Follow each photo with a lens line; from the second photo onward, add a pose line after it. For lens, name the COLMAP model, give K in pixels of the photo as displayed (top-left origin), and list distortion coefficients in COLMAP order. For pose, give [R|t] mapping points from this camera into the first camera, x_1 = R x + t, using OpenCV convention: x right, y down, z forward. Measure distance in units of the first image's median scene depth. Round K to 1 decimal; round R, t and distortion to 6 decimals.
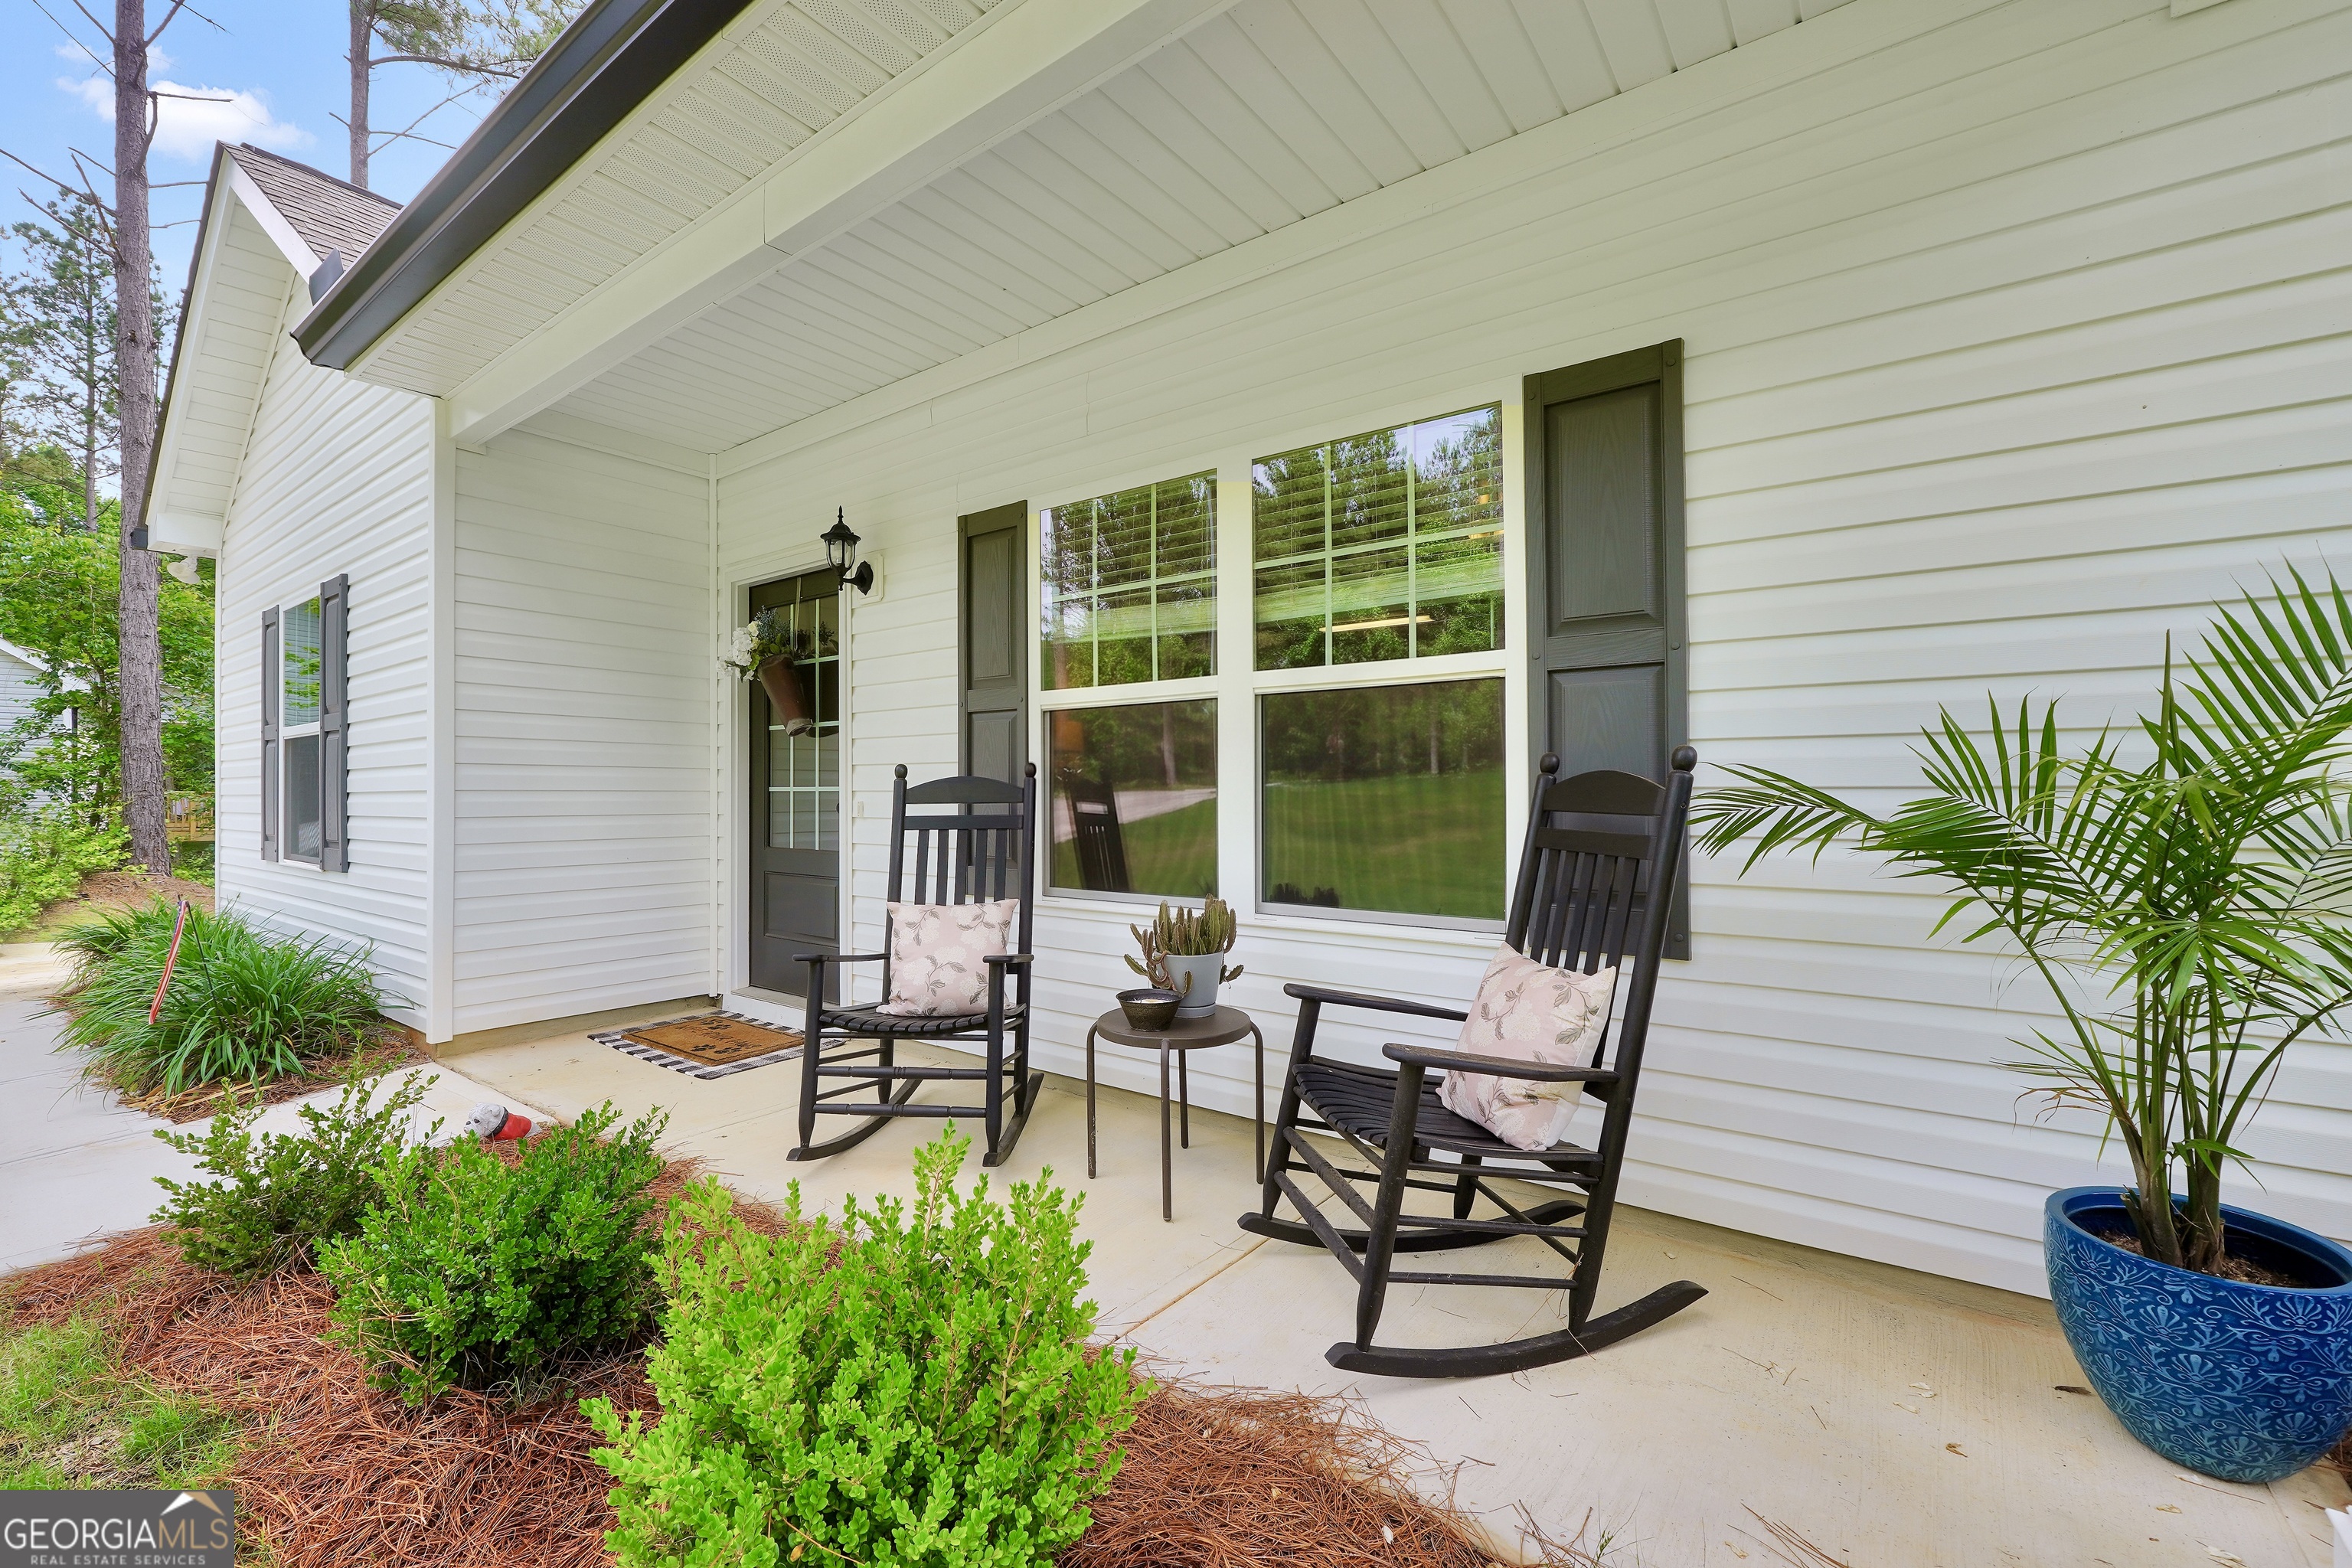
lens RADIAL K [[1013.9, 0, 1176.0], [0, 1013.9, 784.0], [0, 0, 1]] dist [0.003756, 0.000317]
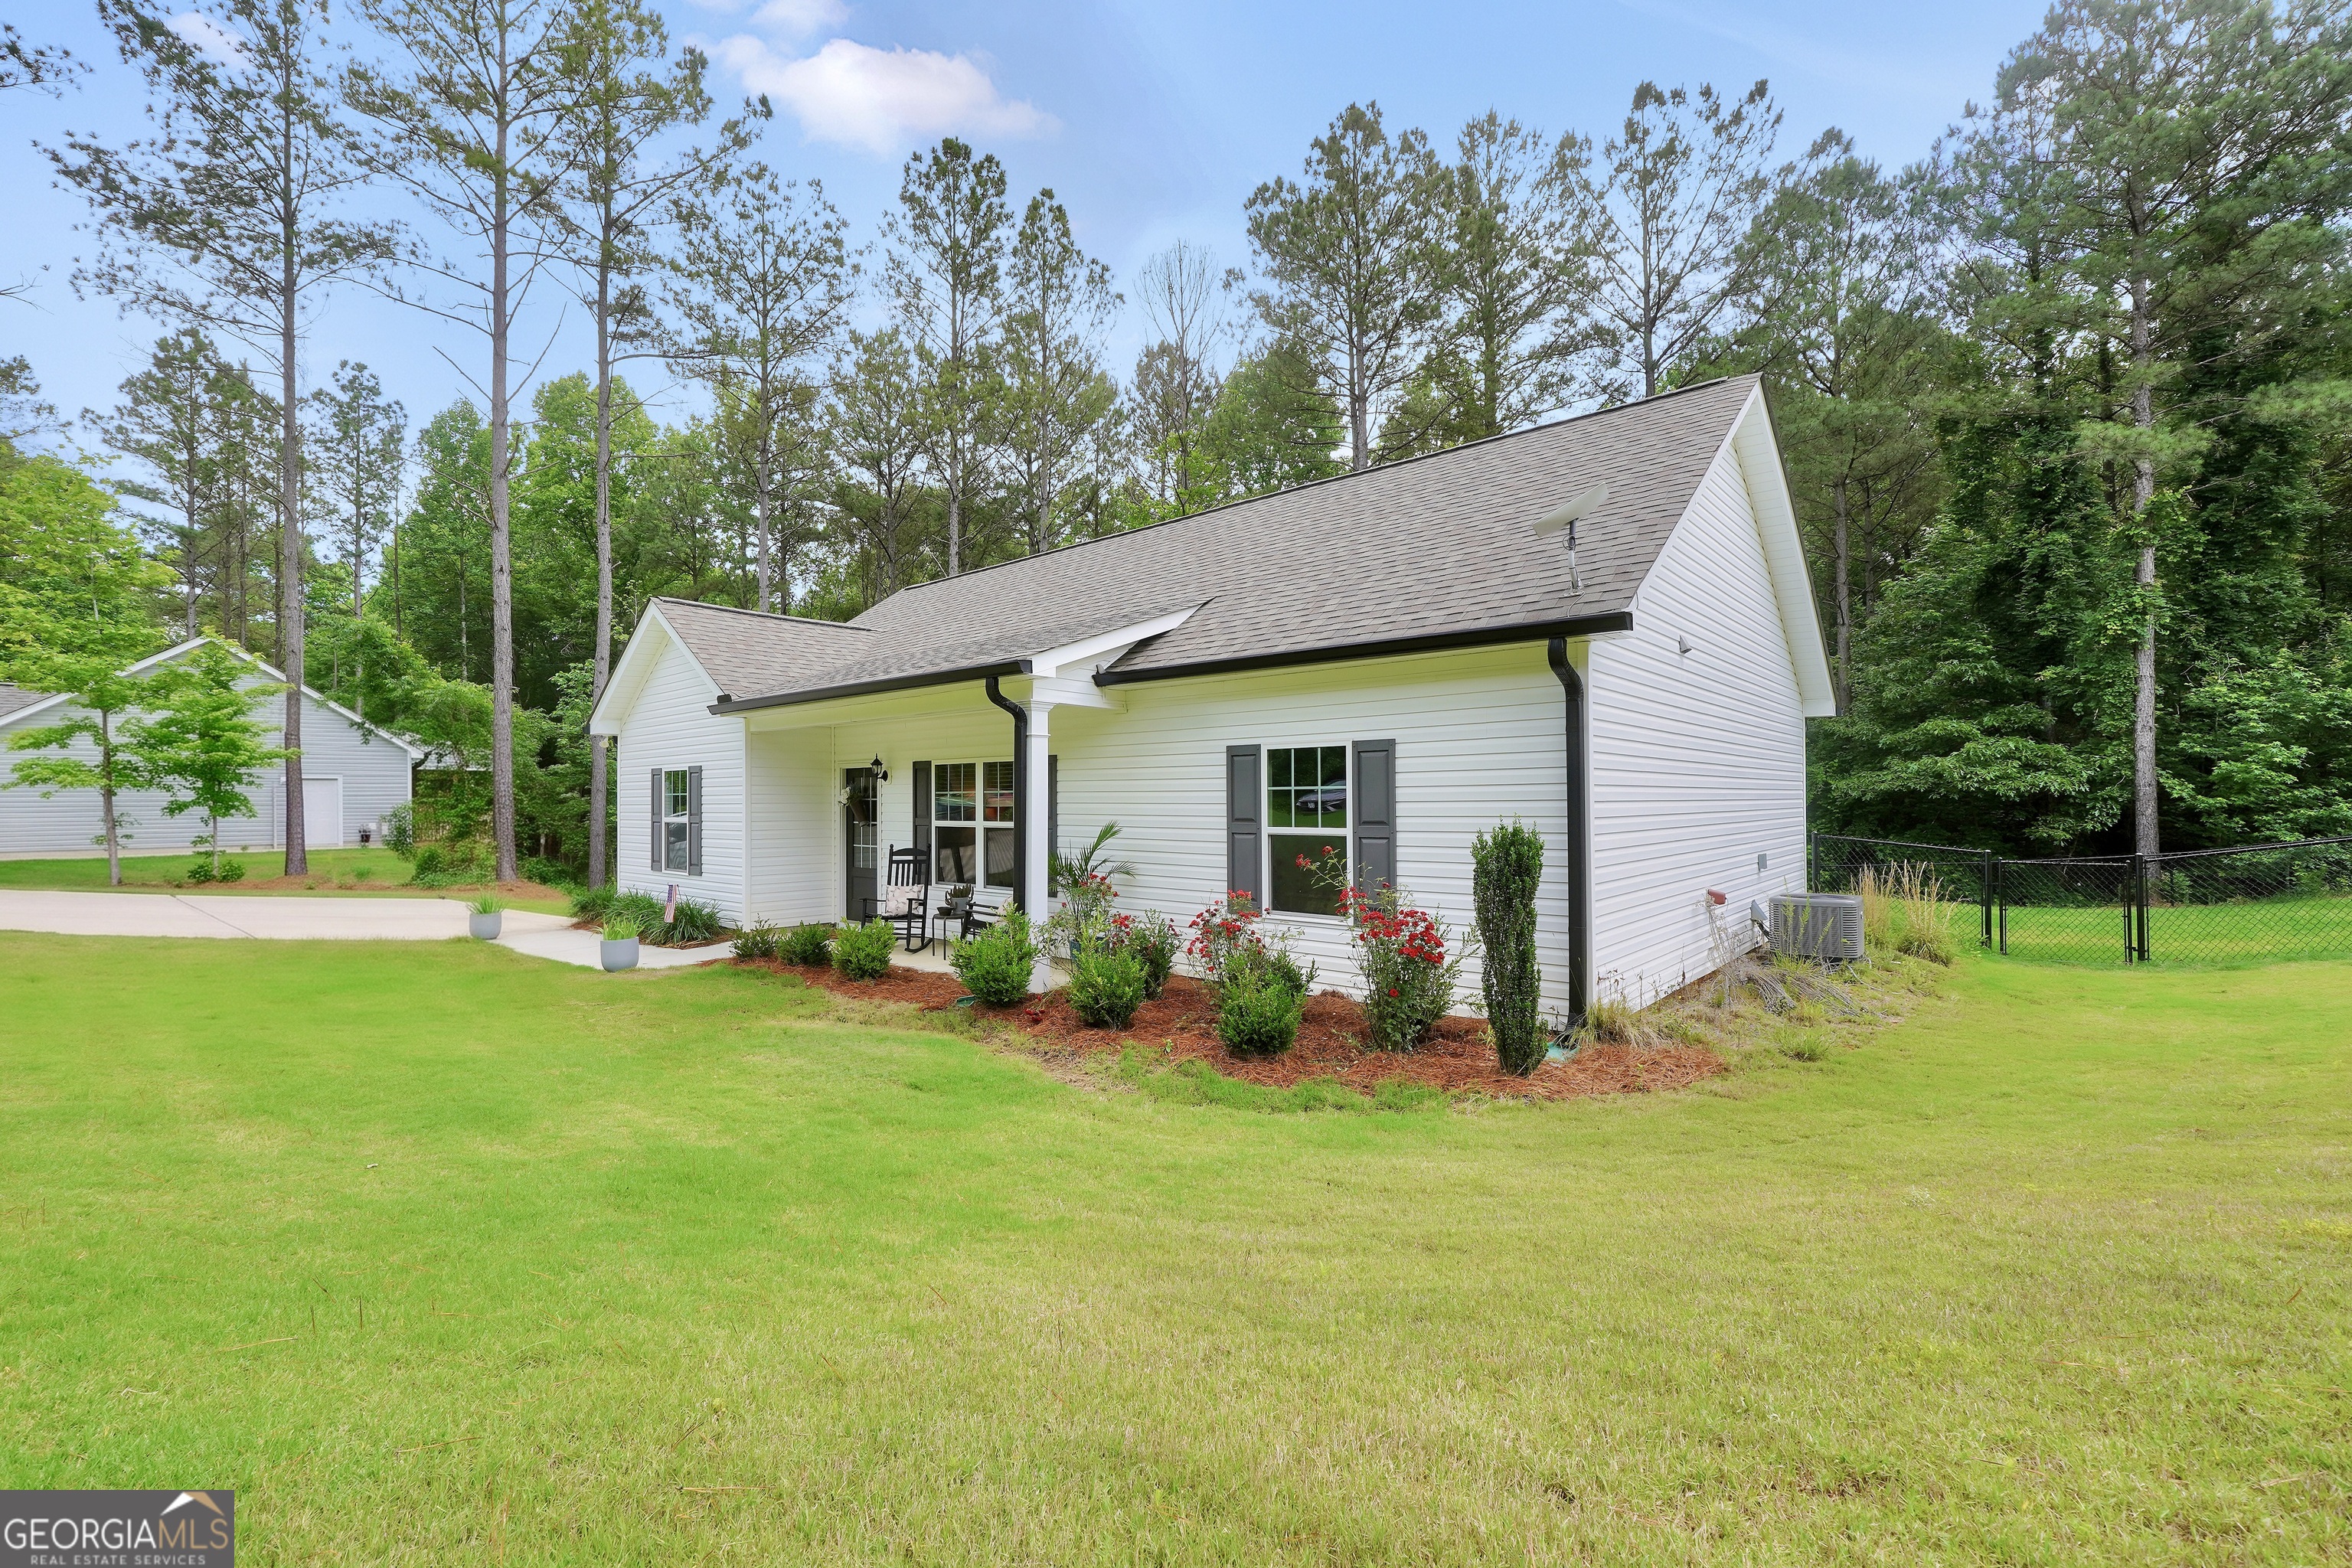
lens RADIAL K [[1001.8, 0, 1142.0], [0, 1001.8, 789.7], [0, 0, 1]] dist [-0.002770, 0.000452]
pose [[0.995534, 0.001292, -0.094394, 0.706315], [-0.001730, 0.999988, -0.004556, -0.151072], [0.094387, 0.004699, 0.995524, -1.812784]]
